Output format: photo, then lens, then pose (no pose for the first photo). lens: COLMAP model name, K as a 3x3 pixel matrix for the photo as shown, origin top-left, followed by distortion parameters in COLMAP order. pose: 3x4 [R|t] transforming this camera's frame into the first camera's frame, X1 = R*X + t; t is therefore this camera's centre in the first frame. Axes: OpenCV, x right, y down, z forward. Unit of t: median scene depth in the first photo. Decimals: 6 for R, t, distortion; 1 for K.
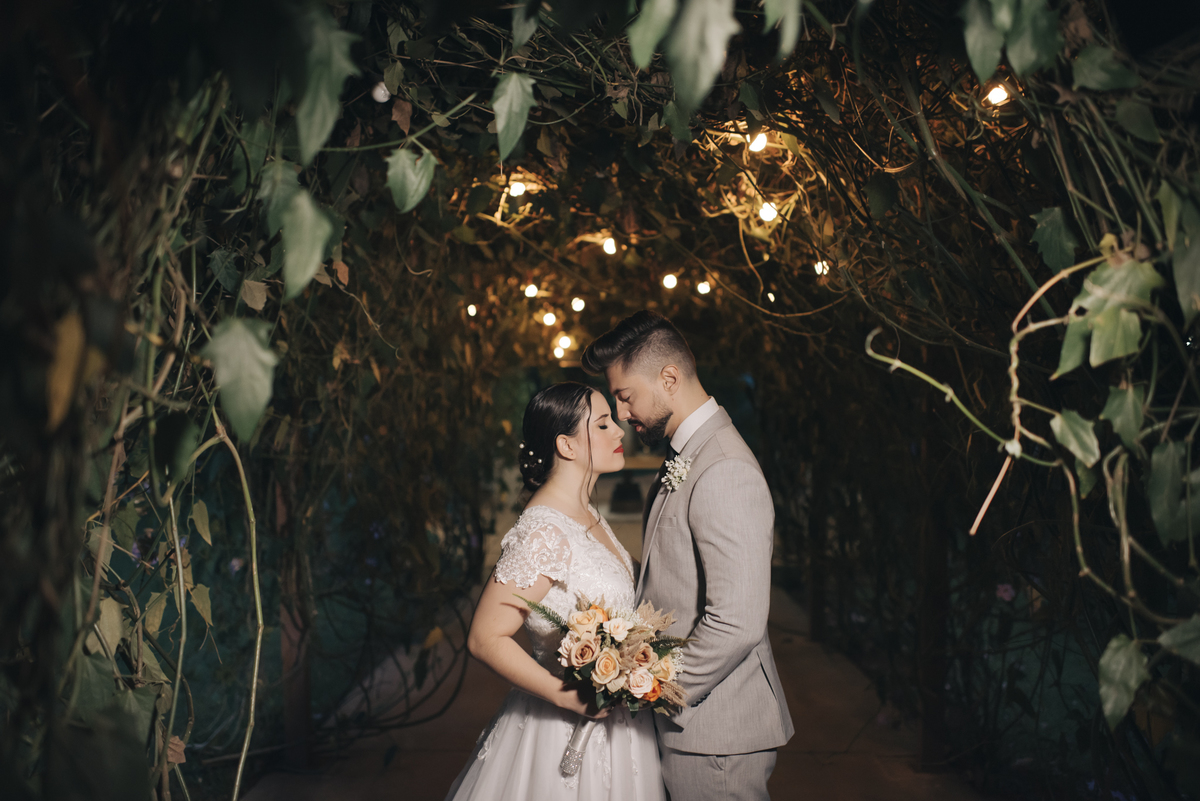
lens RADIAL K [[1187.7, 0, 597.3], [0, 1187.7, 400.7], [0, 0, 1]] dist [-0.071503, 0.000000]
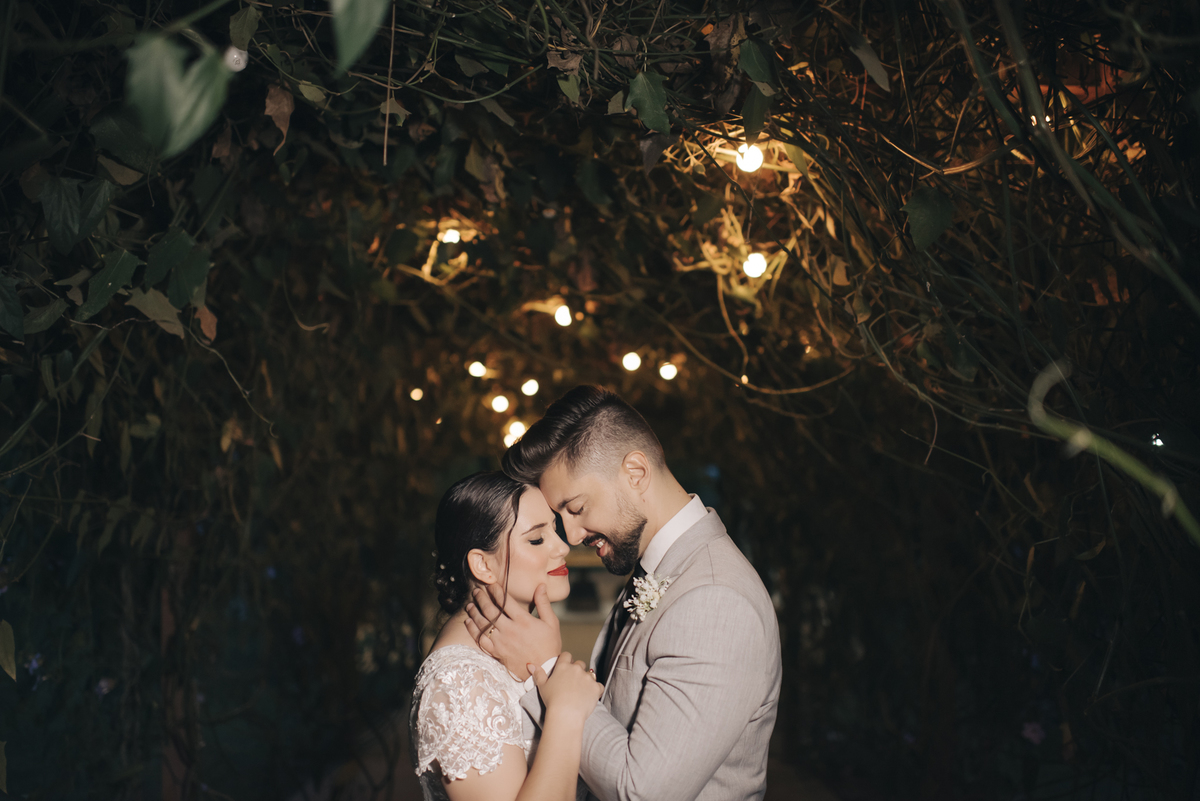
lens RADIAL K [[1187.7, 0, 600.0], [0, 1187.7, 393.6], [0, 0, 1]] dist [-0.071503, 0.000000]
pose [[0.999218, 0.016163, 0.036084, 0.009040], [-0.013113, 0.996445, -0.083215, -0.002101], [-0.037300, 0.082677, 0.995878, 0.182647]]
